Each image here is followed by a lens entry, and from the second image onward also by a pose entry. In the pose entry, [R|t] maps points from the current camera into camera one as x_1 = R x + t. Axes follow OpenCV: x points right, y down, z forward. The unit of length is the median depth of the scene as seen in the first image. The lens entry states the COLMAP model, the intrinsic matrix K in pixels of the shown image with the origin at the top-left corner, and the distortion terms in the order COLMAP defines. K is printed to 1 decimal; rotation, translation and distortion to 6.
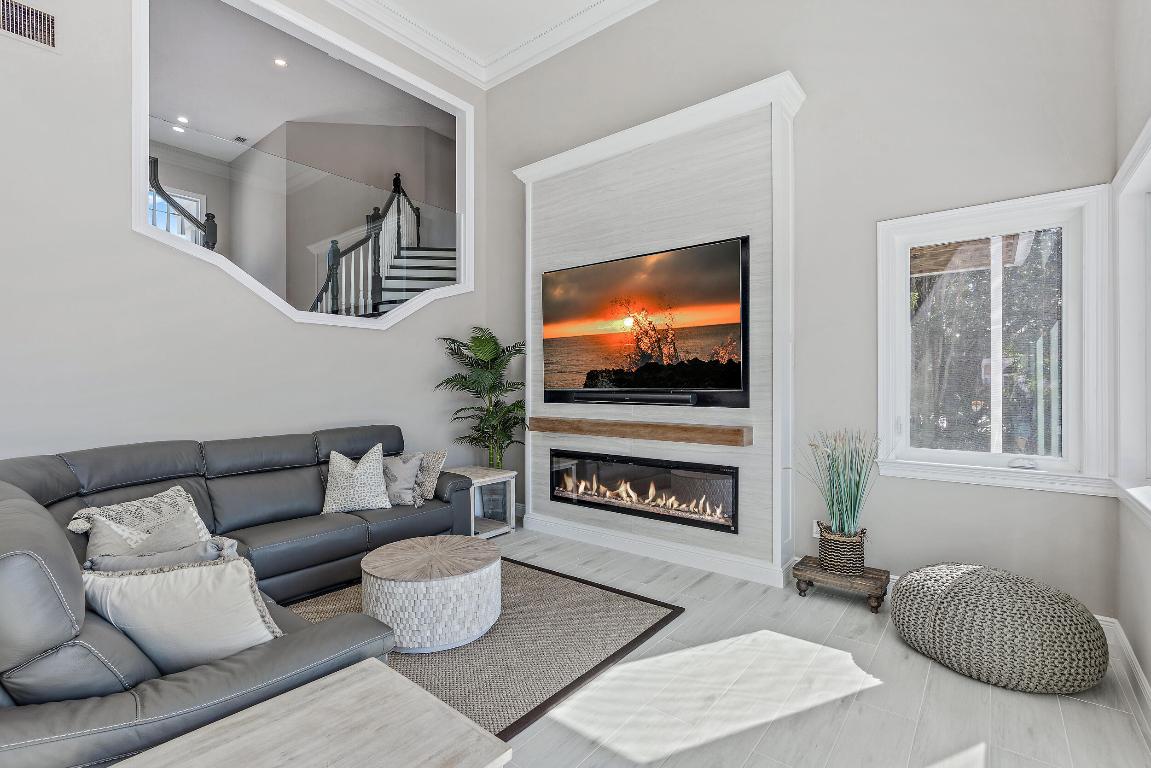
lens RADIAL K [[528.3, 0, 573.1], [0, 528.3, 385.5], [0, 0, 1]] dist [-0.007476, 0.003083]
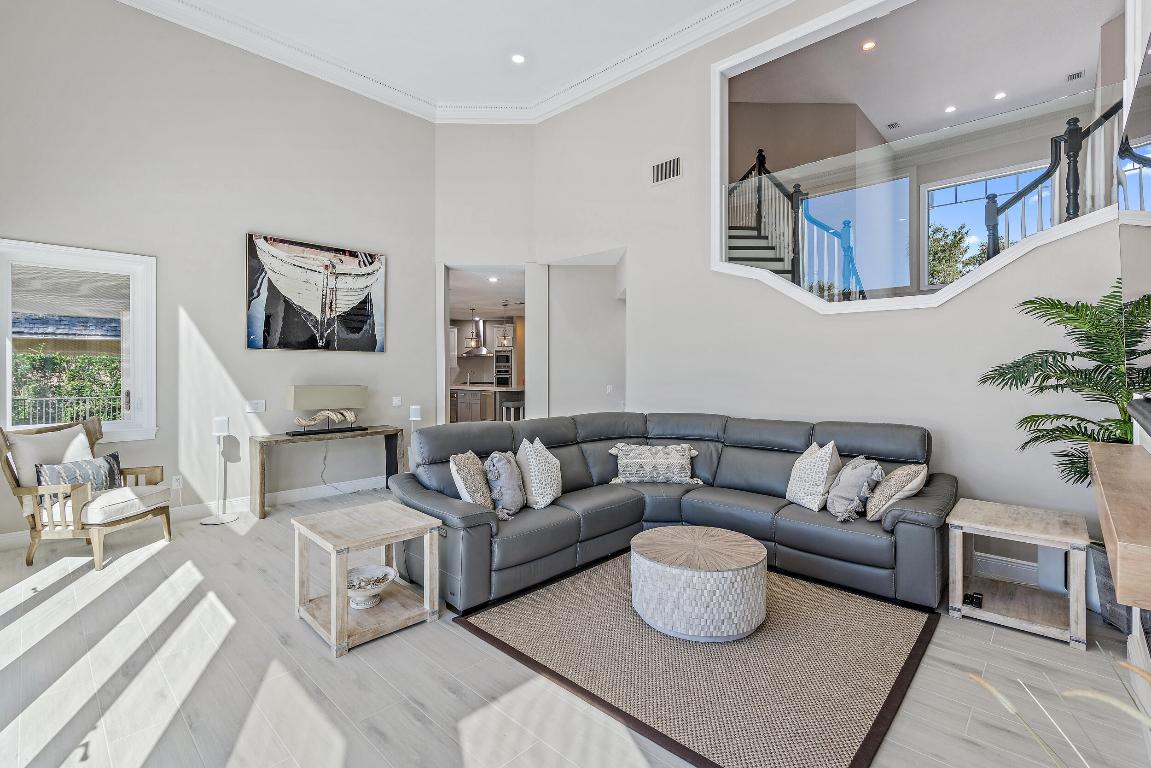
lens RADIAL K [[528.3, 0, 576.8], [0, 528.3, 366.9], [0, 0, 1]] dist [-0.007476, 0.003083]
pose [[-0.088244, -0.002686, -0.996095, 0.716785], [0.000142, 0.999996, -0.002710, -0.019223], [0.996099, -0.000381, -0.088243, 0.795808]]
